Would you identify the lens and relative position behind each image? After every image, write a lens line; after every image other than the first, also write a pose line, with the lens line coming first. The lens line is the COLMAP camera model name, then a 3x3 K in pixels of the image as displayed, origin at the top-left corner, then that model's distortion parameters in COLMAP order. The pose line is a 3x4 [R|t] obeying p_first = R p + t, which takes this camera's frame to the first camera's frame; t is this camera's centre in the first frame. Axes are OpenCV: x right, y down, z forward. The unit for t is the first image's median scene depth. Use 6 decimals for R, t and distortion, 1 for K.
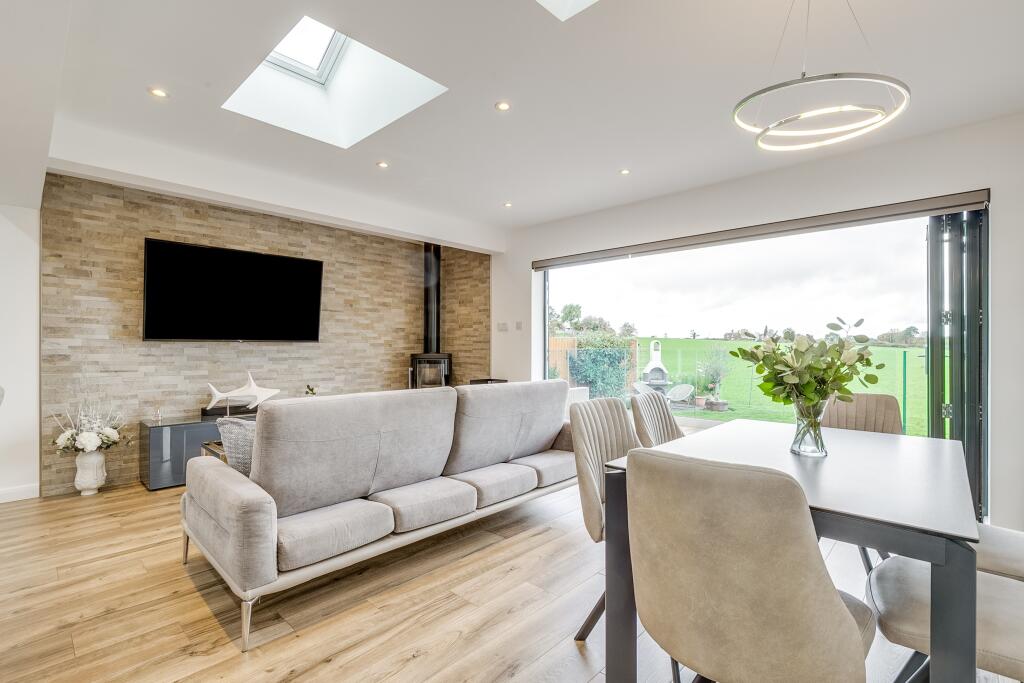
lens RADIAL K [[472.0, 0, 504.8], [0, 472.0, 347.8], [0, 0, 1]] dist [-0.004740, 0.000379]
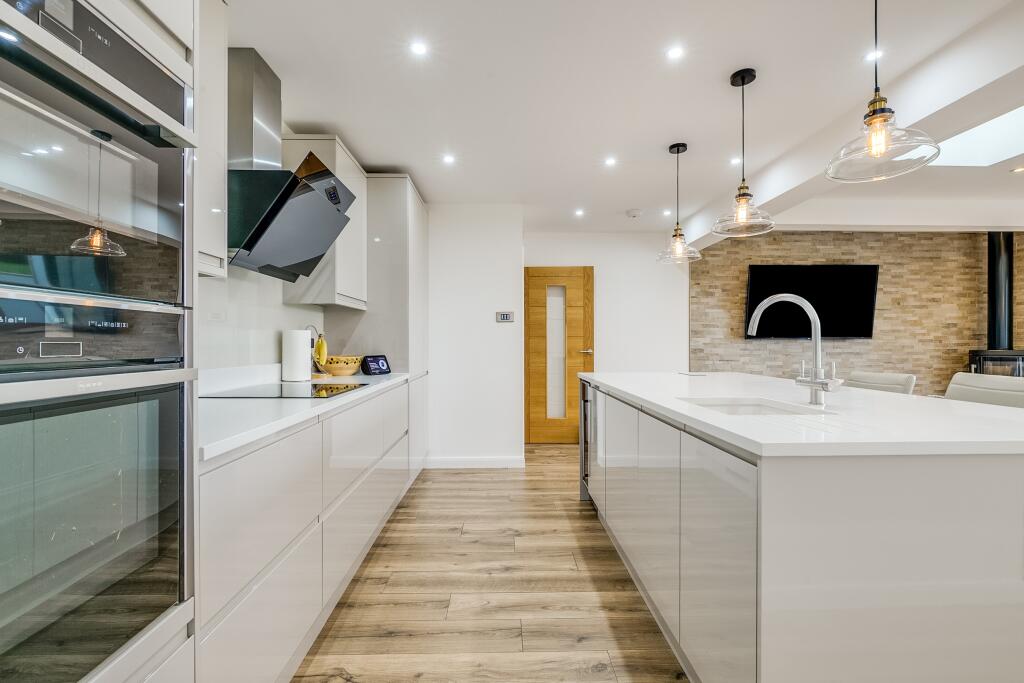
lens RADIAL K [[472.0, 0, 515.1], [0, 472.0, 343.7], [0, 0, 1]] dist [-0.004740, 0.000379]
pose [[0.712458, -0.002526, -0.701710, -0.219810], [0.001237, 0.999996, -0.002343, 0.000886], [0.701713, 0.000802, 0.712459, -0.372632]]
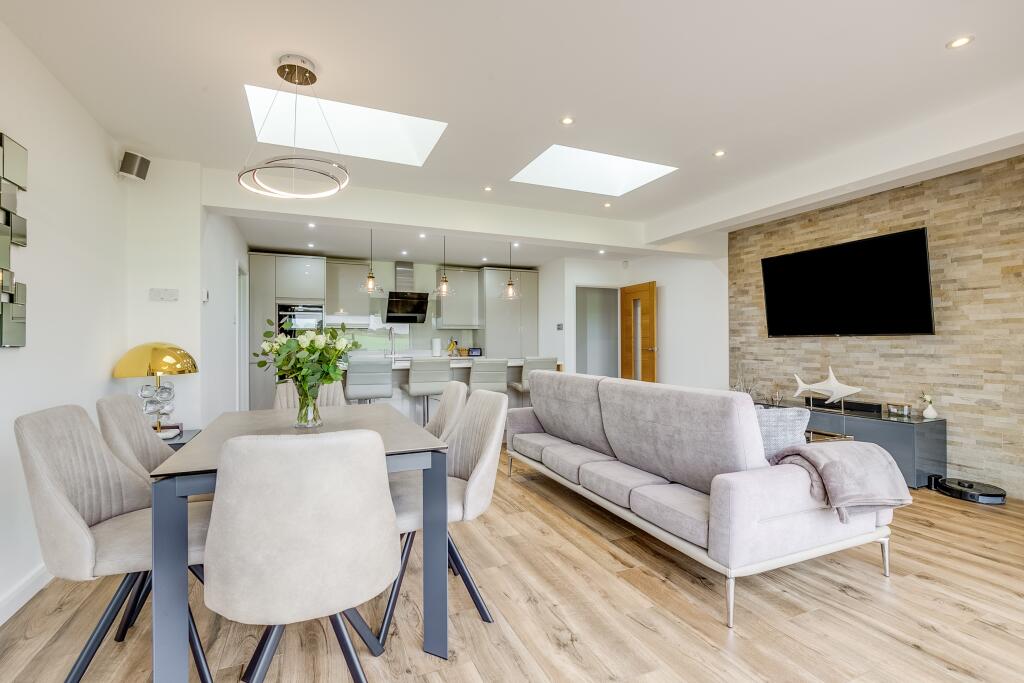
lens RADIAL K [[472.0, 0, 518.1], [0, 472.0, 338.9], [0, 0, 1]] dist [-0.004740, 0.000379]
pose [[-0.382364, -0.003324, -0.924006, 0.558495], [0.008620, 0.999937, -0.007164, -0.005846], [0.923972, -0.010704, -0.382311, 0.683581]]
